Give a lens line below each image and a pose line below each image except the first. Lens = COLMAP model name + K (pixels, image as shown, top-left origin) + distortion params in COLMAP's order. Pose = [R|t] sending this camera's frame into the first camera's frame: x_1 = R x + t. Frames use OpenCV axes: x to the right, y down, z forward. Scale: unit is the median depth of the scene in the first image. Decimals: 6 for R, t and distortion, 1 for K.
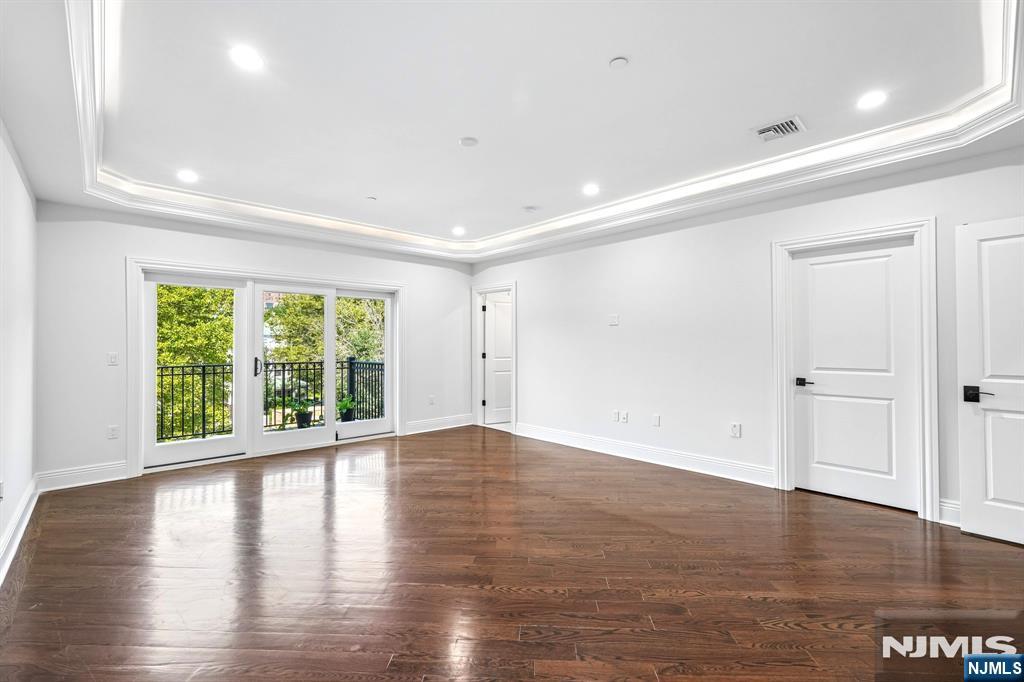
lens RADIAL K [[453.2, 0, 511.2], [0, 453.2, 333.9], [0, 0, 1]] dist [-0.019162, 0.009797]
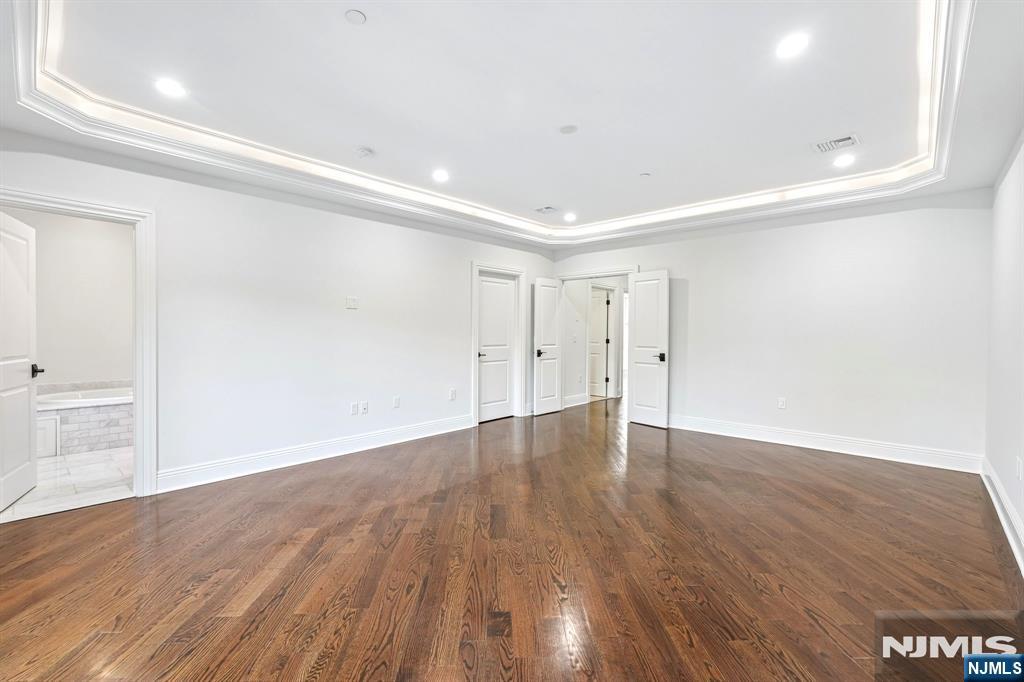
lens RADIAL K [[457.5, 0, 510.4], [0, 457.5, 327.5], [0, 0, 1]] dist [-0.001554, 0.000665]
pose [[-0.097561, 0.009831, 0.995181, -0.776759], [-0.027336, 0.999547, -0.012554, 0.023279], [-0.994854, -0.028429, -0.097248, 0.853233]]
